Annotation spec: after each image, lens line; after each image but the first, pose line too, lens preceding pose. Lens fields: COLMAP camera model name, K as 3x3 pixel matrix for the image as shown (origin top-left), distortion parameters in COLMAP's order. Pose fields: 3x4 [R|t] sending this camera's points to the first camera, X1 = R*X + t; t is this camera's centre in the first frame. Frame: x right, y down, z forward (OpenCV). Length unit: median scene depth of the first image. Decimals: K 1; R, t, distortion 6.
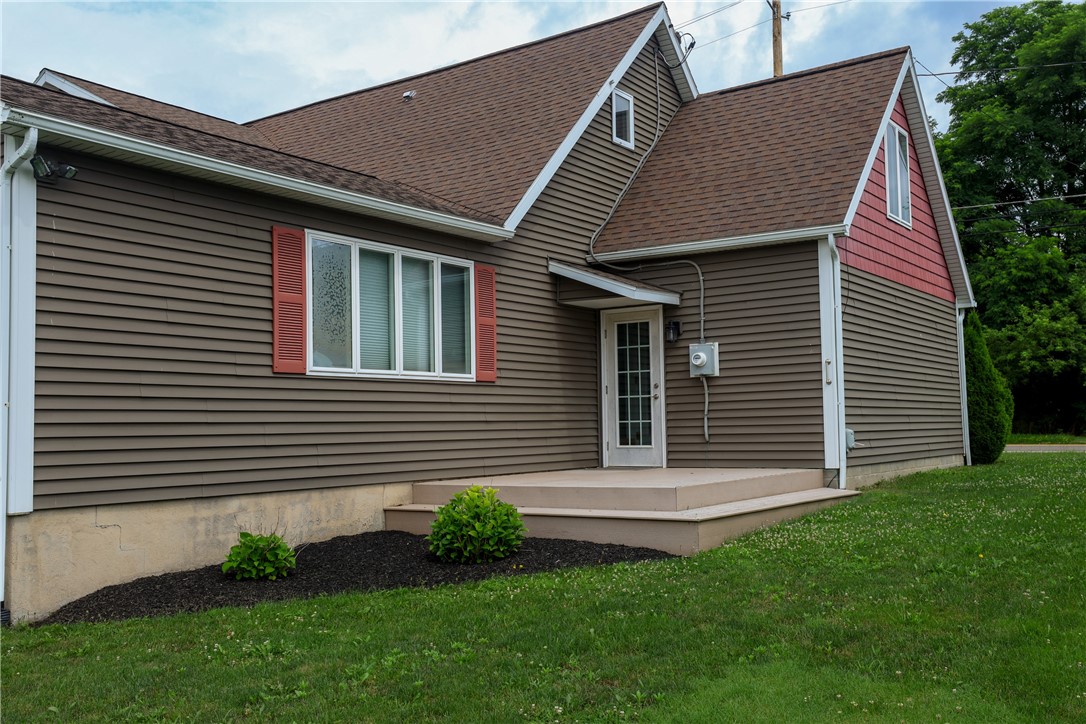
lens RADIAL K [[1052.1, 0, 543.0], [0, 1052.1, 362.0], [0, 0, 1]] dist [0.002709, 0.000928]
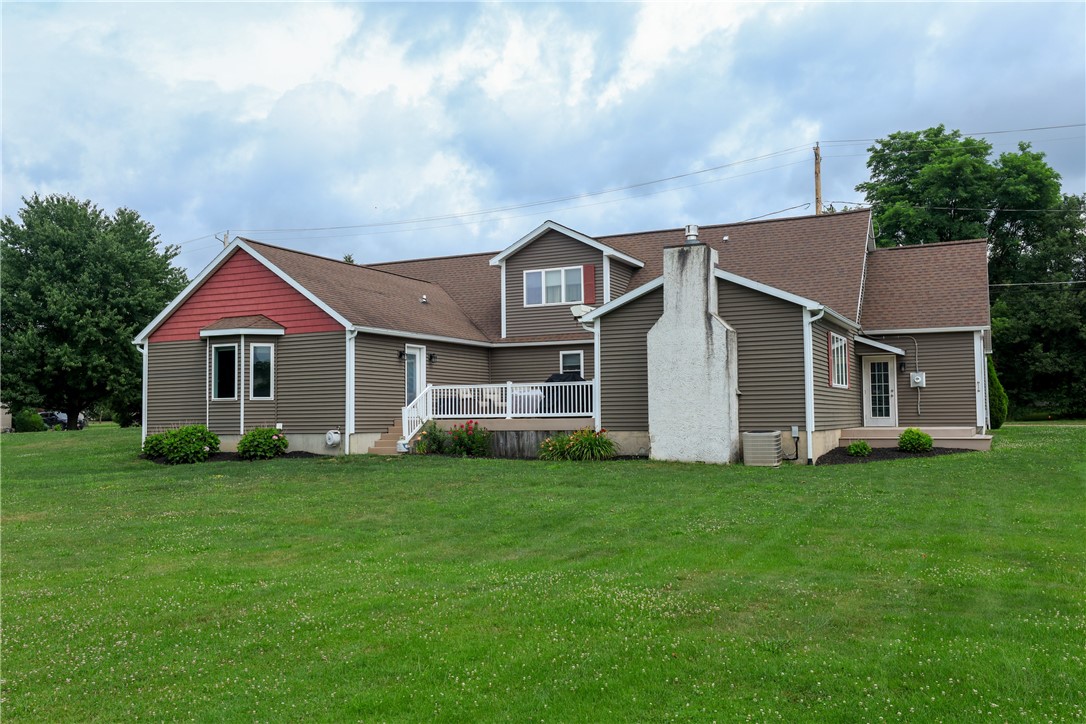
lens RADIAL K [[975.9, 0, 543.0], [0, 975.9, 362.0], [0, 0, 1]] dist [0.019795, 0.013599]
pose [[0.986085, 0.019640, 0.165078, -0.976300], [-0.020488, 0.999784, 0.003437, -0.030620], [-0.164975, -0.006771, 0.986275, -0.949394]]
